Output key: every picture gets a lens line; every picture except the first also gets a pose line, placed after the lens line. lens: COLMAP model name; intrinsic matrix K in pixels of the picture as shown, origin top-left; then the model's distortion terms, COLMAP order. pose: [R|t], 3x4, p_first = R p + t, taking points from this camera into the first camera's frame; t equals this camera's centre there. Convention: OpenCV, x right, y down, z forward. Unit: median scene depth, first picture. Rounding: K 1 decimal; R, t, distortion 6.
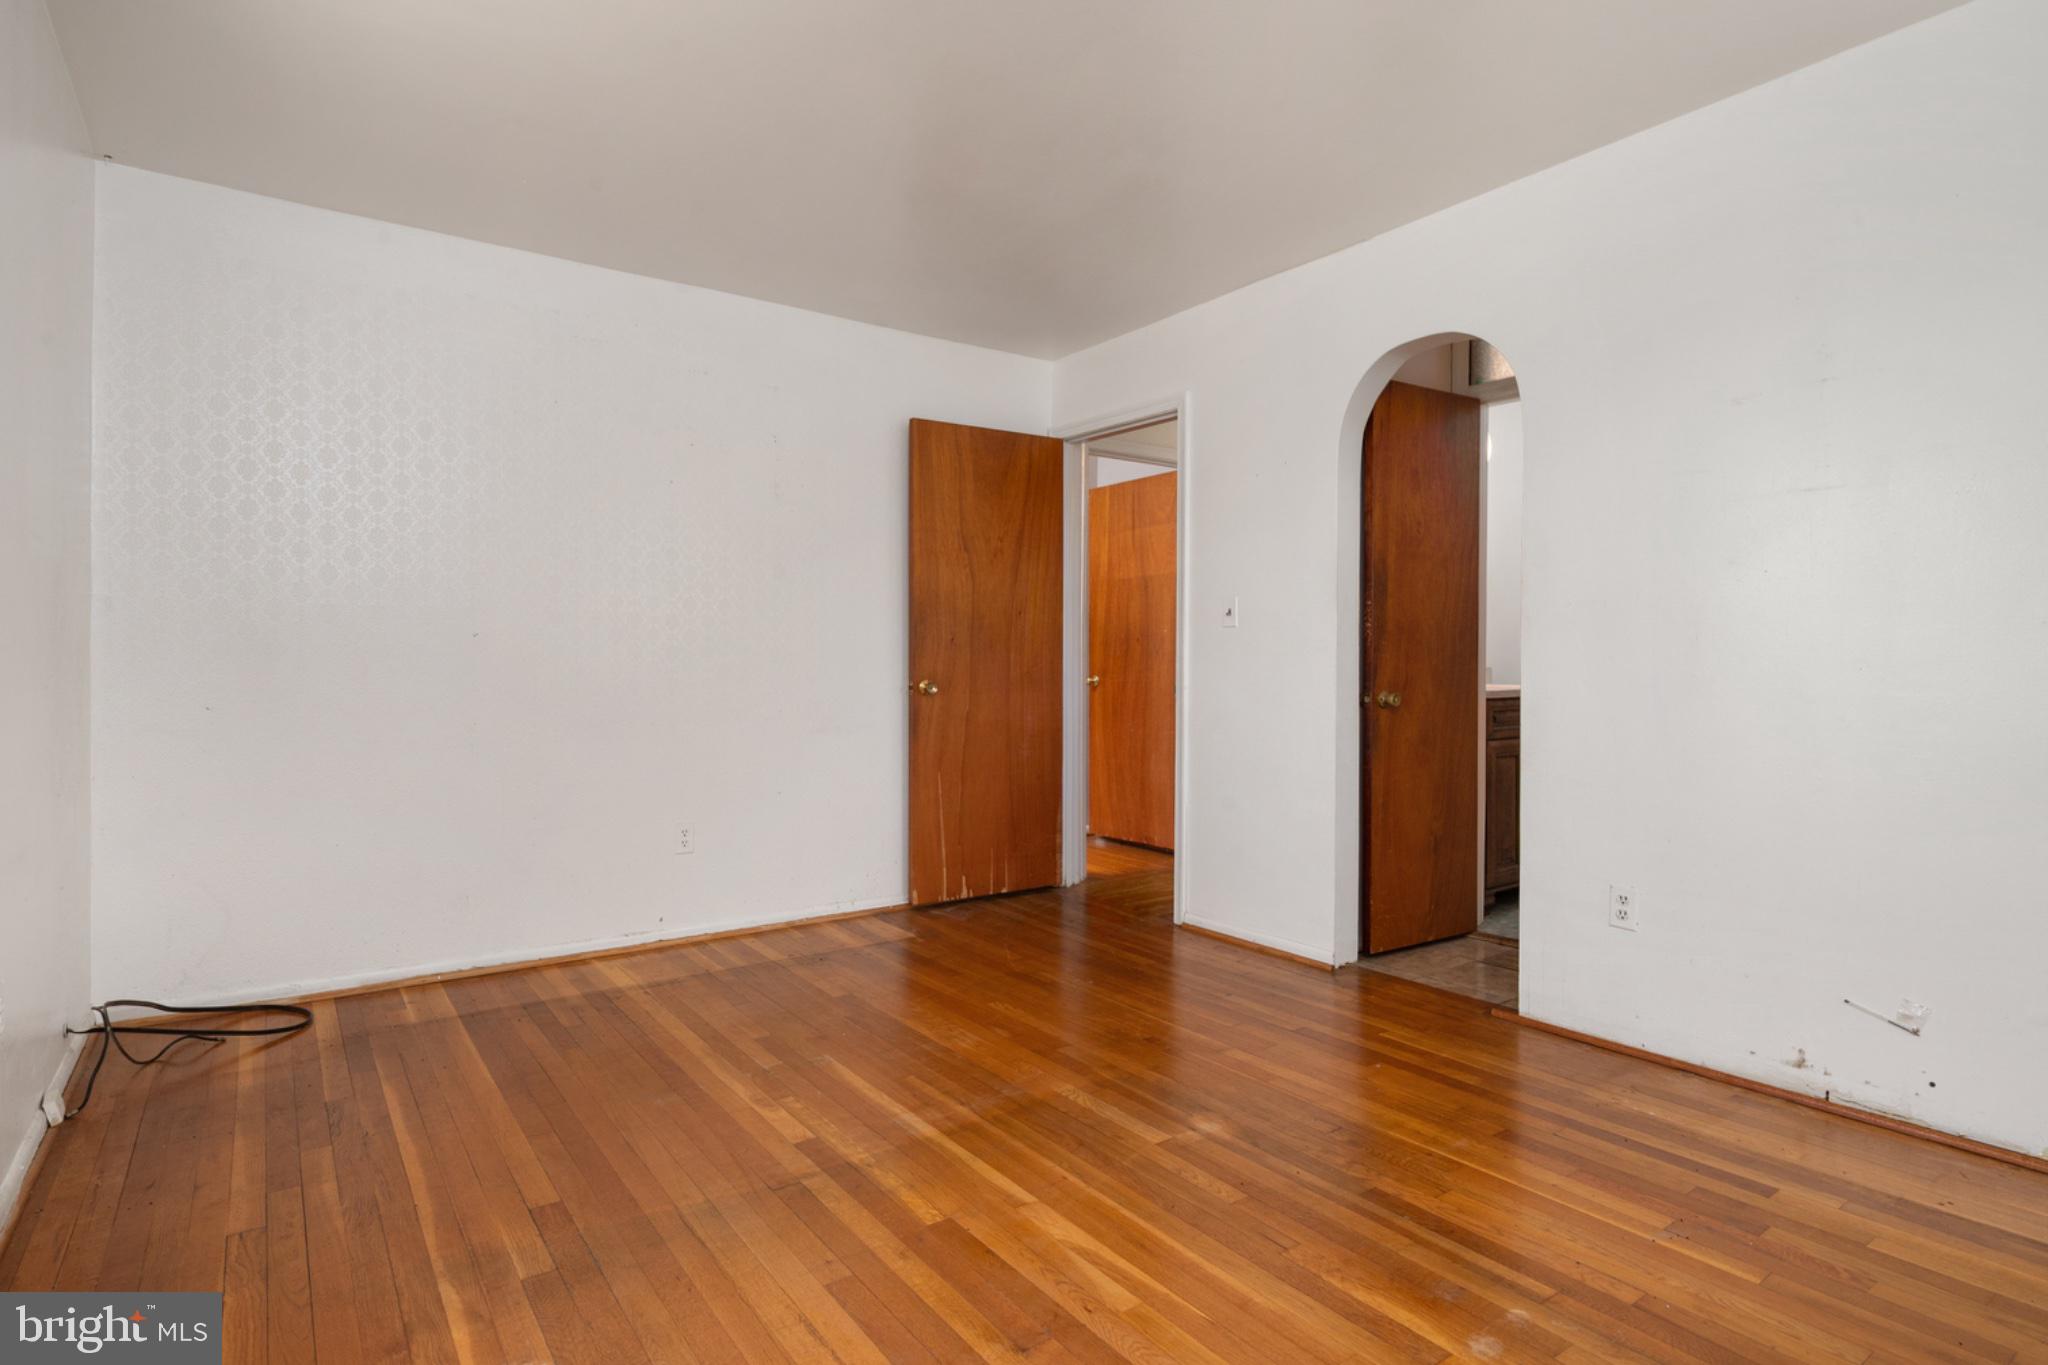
lens RADIAL K [[1025.4, 0, 1025.9], [0, 1025.4, 666.7], [0, 0, 1]] dist [-0.011855, -0.000660]
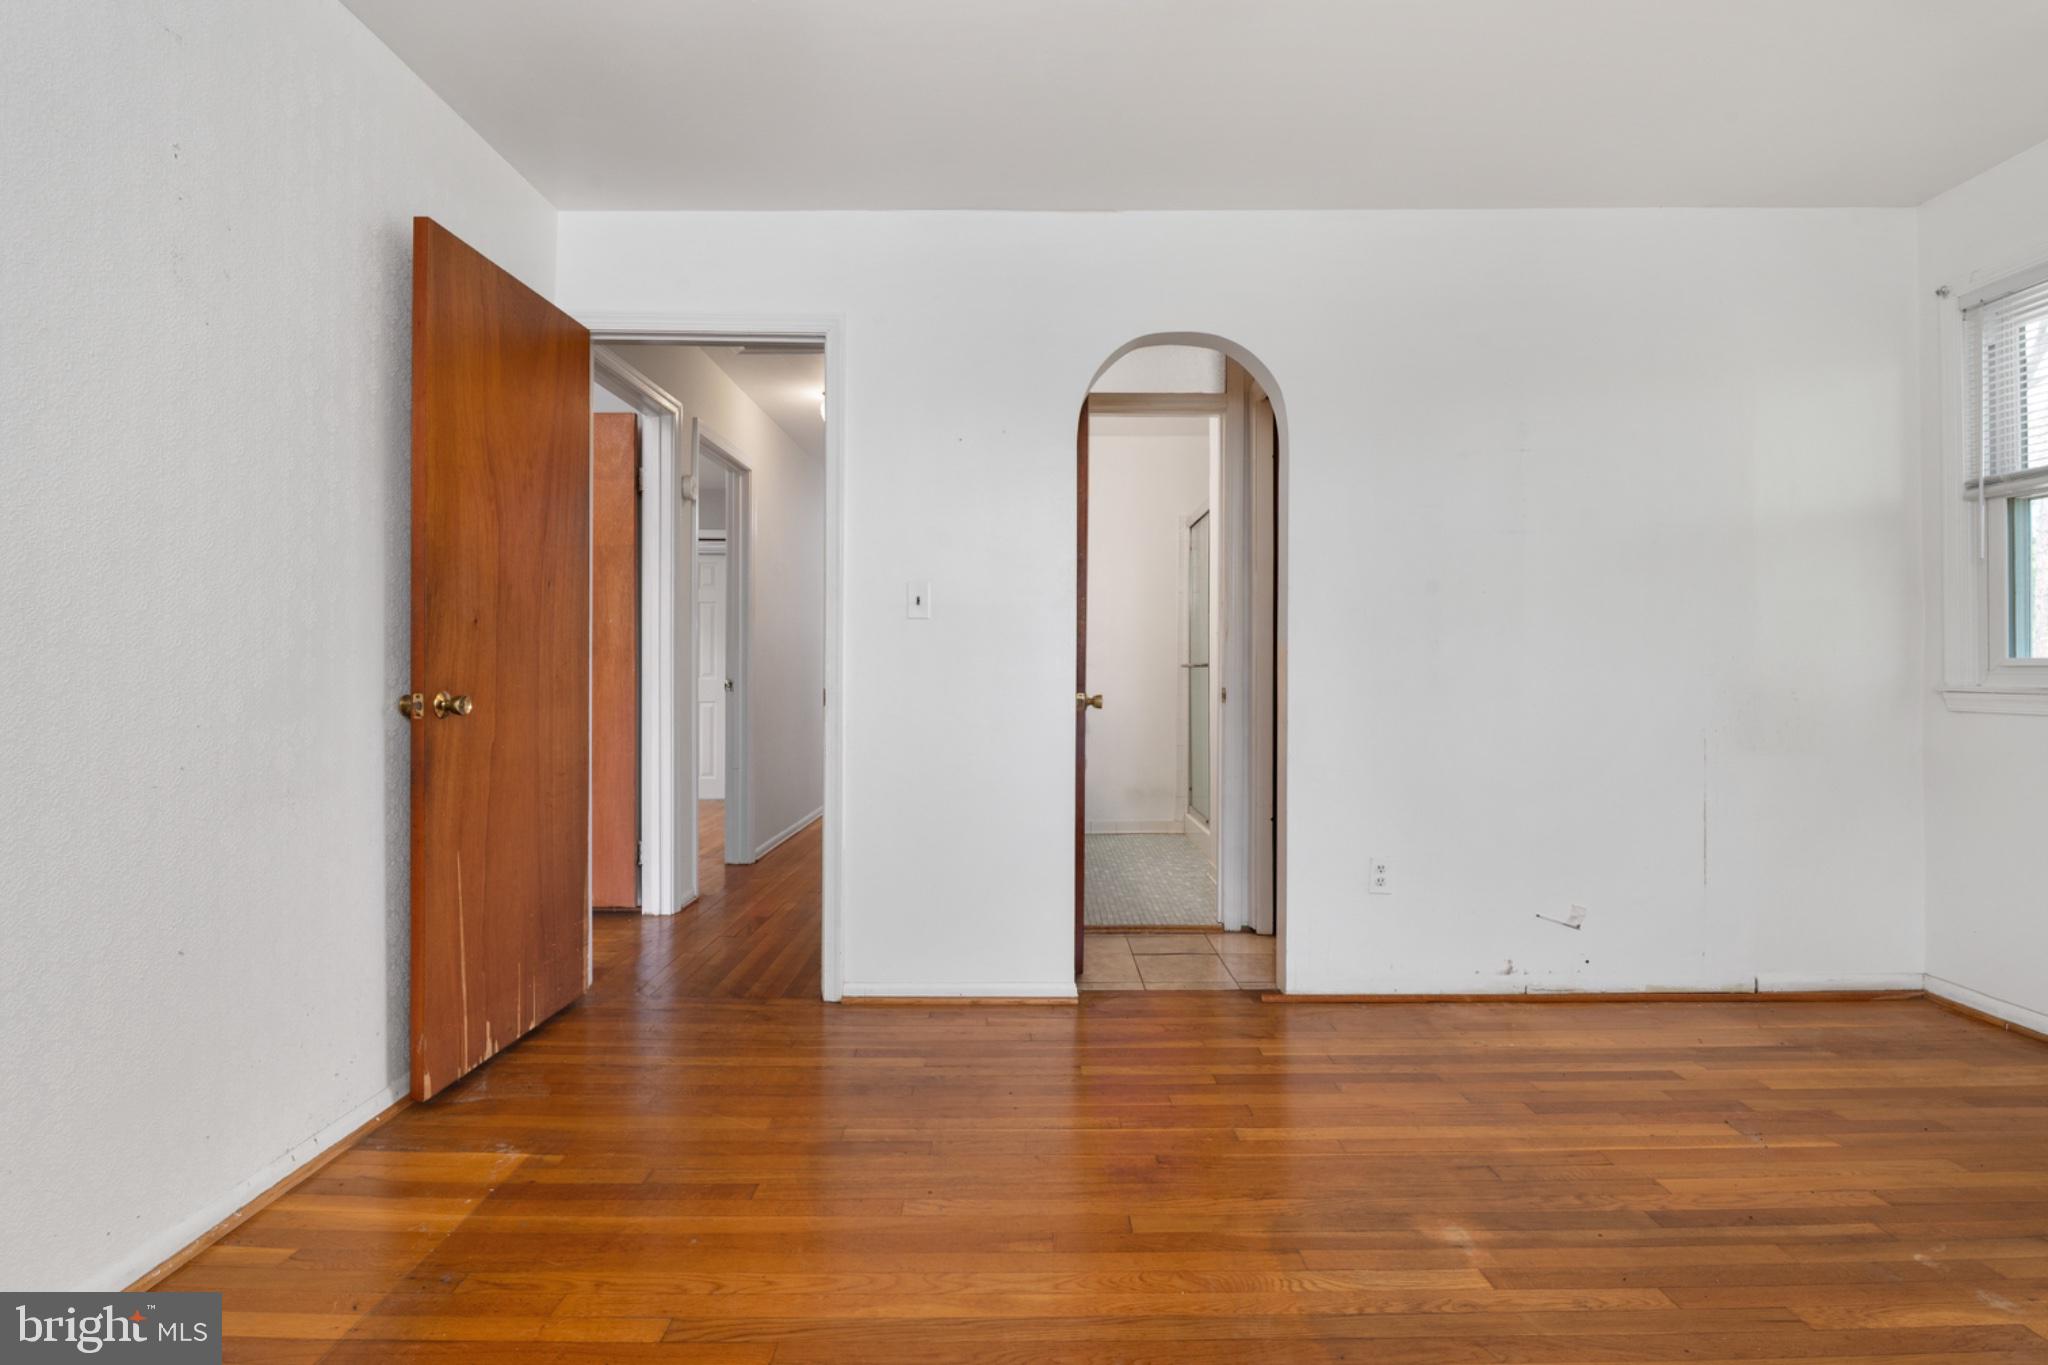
lens RADIAL K [[949.7, 0, 1027.5], [0, 949.7, 670.3], [0, 0, 1]] dist [0.002080, -0.008797]
pose [[0.590366, -0.000594, 0.807135, -0.516890], [0.002156, 0.999997, -0.000841, 0.003931], [-0.807133, 0.002237, 0.590366, 0.686841]]
